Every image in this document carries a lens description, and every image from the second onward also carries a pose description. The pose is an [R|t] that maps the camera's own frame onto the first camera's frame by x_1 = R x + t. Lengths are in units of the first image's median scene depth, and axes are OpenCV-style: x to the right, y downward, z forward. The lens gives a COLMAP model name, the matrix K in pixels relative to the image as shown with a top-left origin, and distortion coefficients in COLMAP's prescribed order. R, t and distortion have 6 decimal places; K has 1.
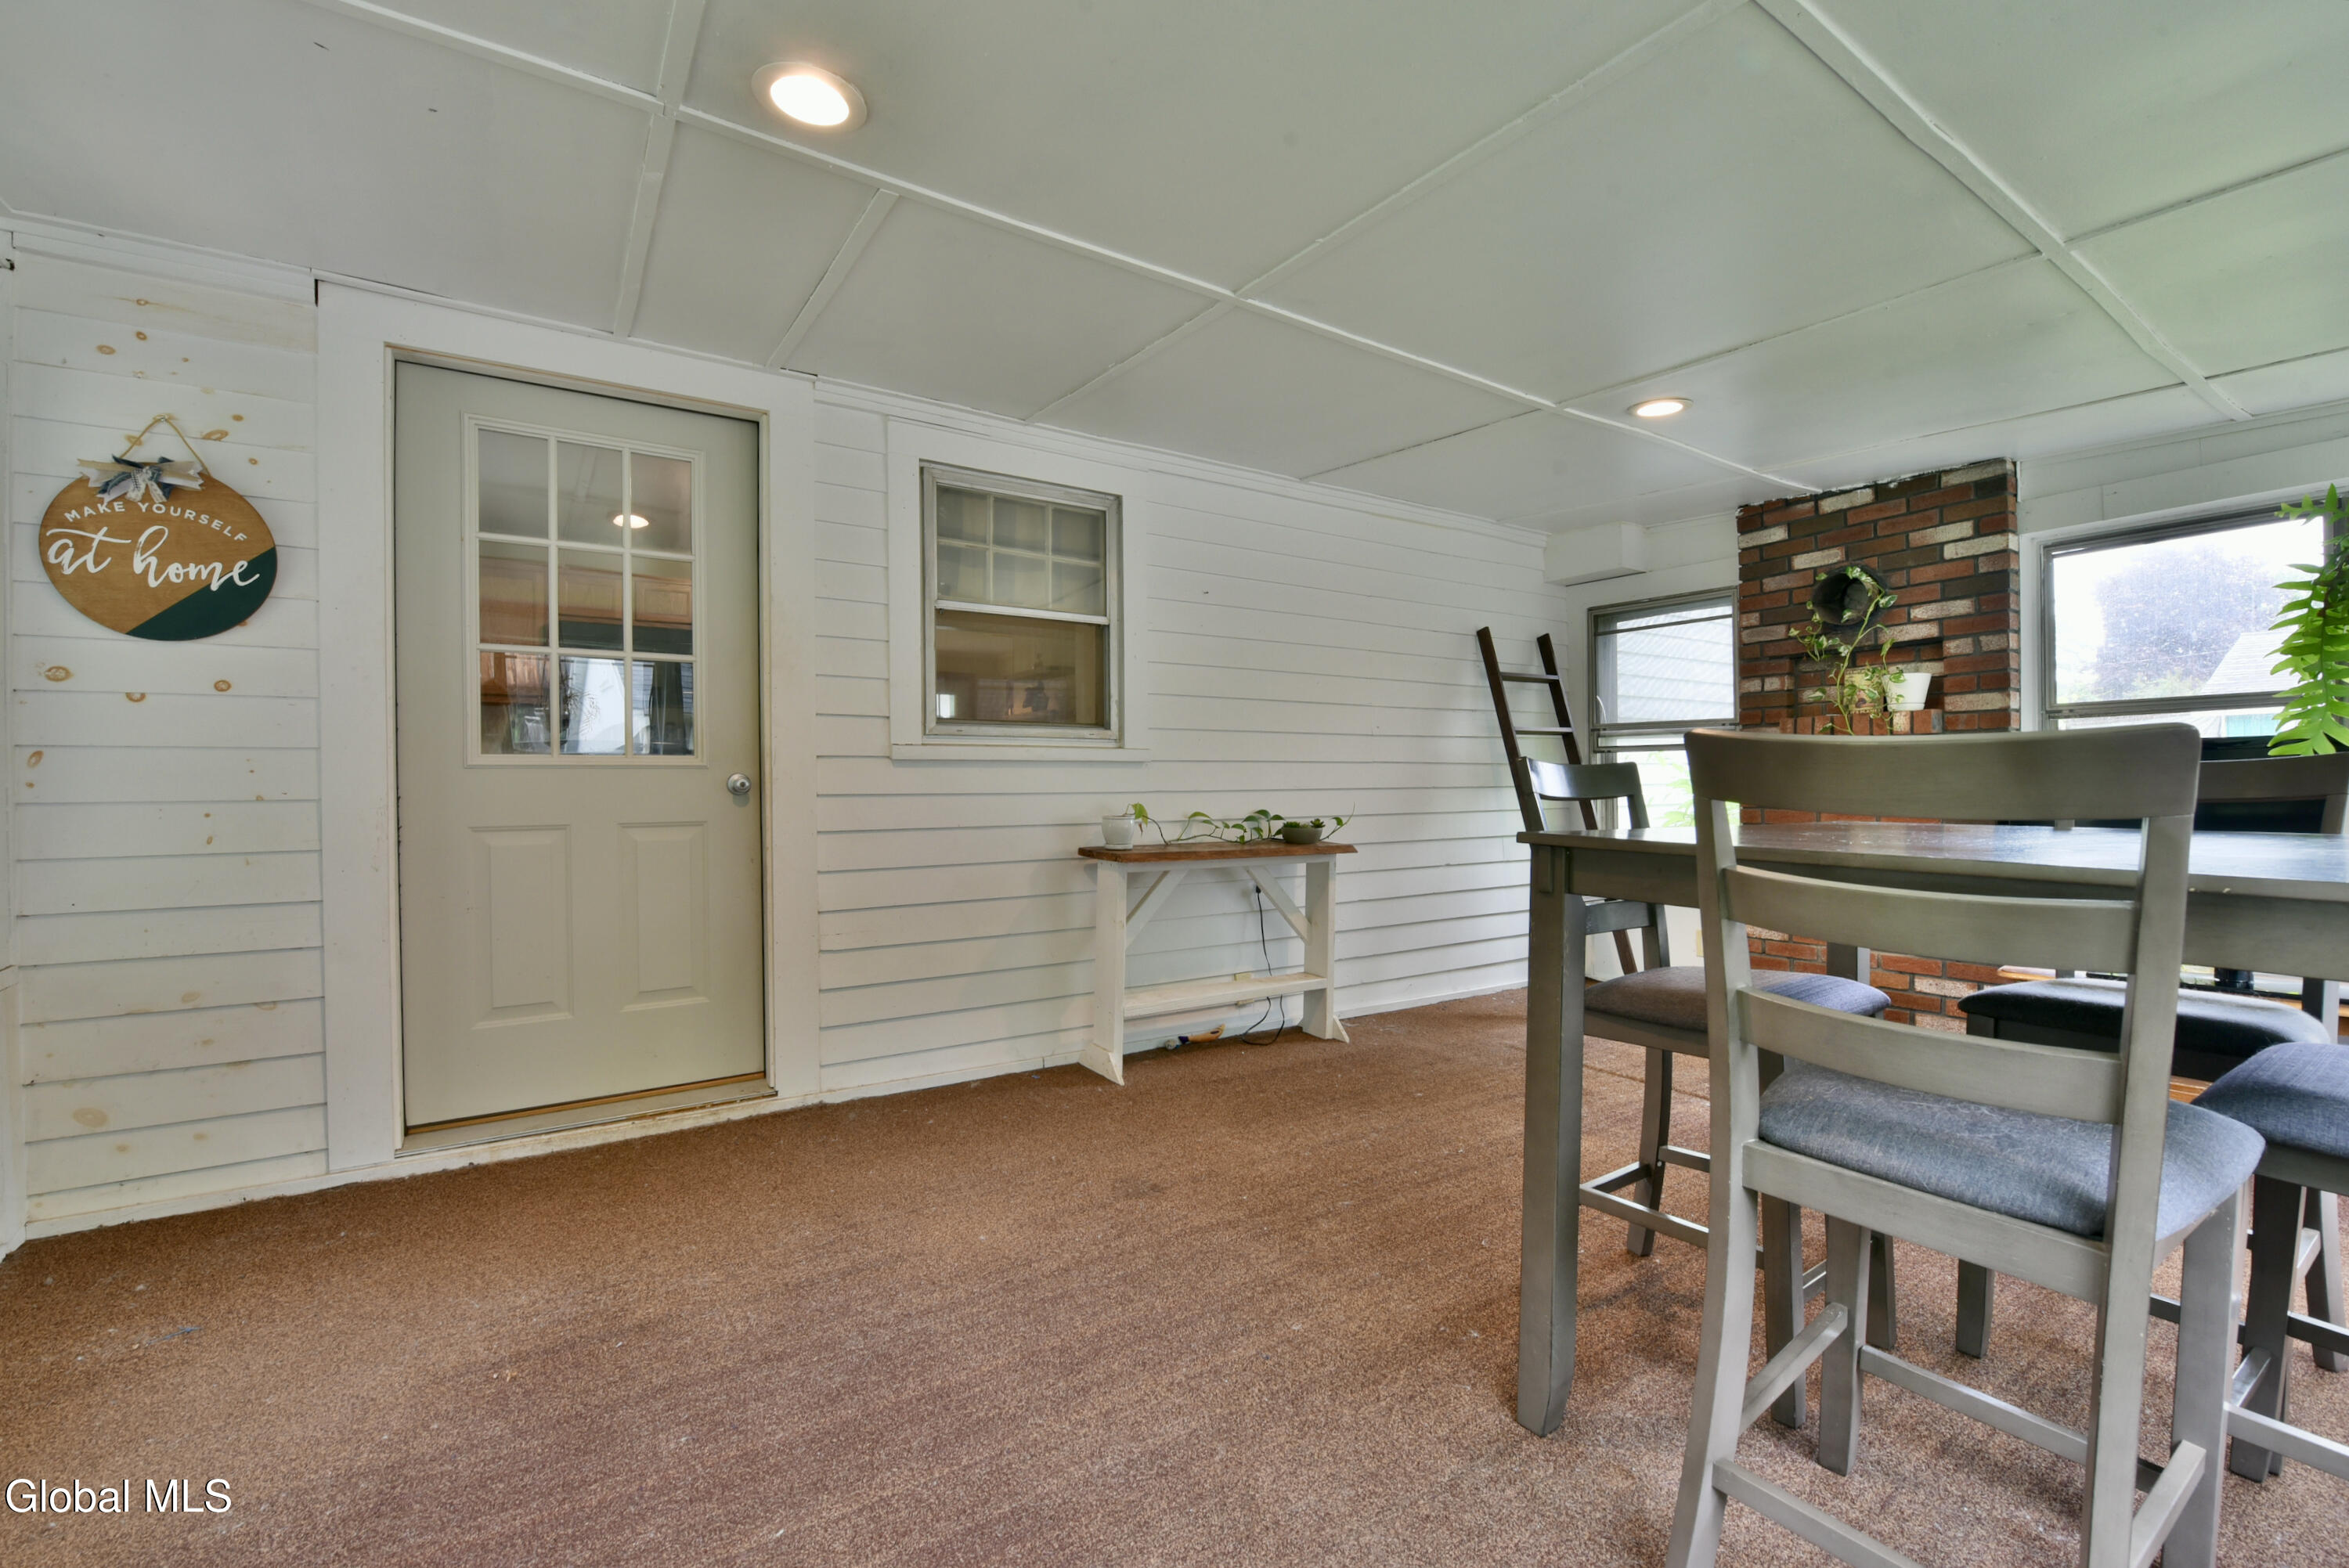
lens RADIAL K [[957.1, 0, 1045.0], [0, 957.1, 782.3], [0, 0, 1]] dist [0.000004, -0.007452]
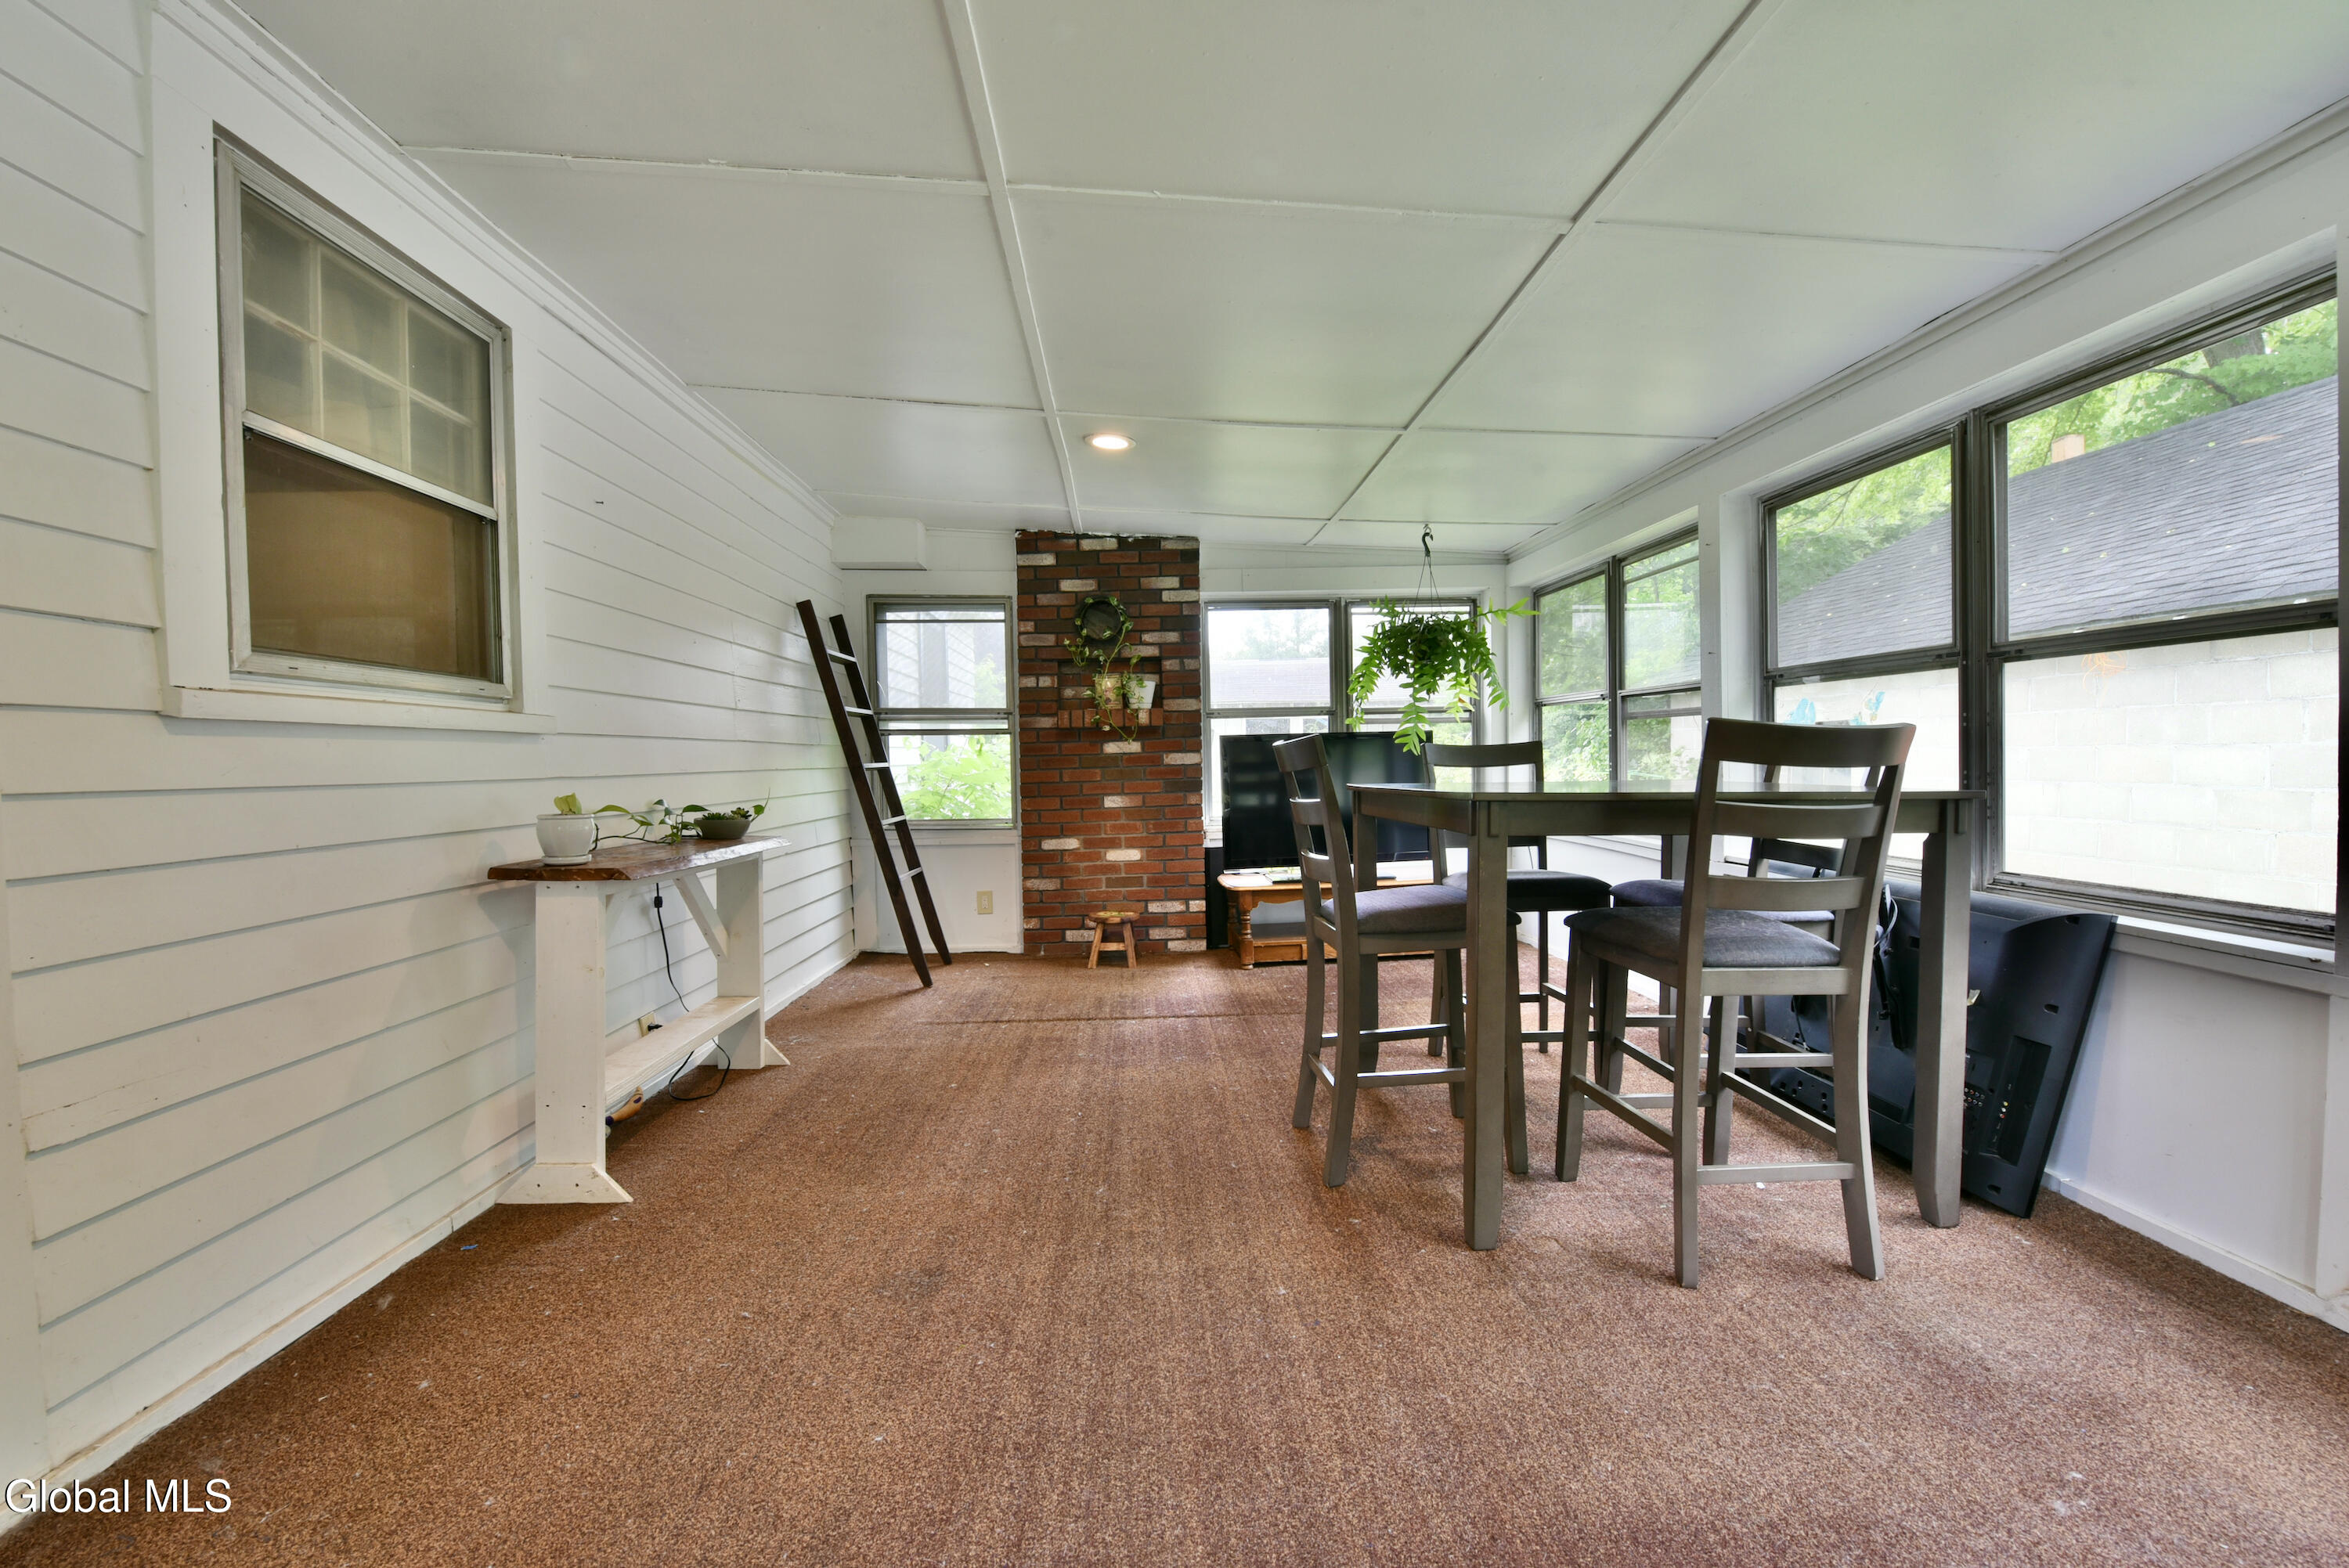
lens RADIAL K [[990.1, 0, 1205.6], [0, 990.1, 791.0], [0, 0, 1]] dist [-0.016451, -0.004360]
pose [[0.446661, -0.028355, 0.894254, -0.324224], [0.009671, 0.999592, 0.026864, 0.005495], [-0.894651, -0.003351, 0.446753, 0.285530]]
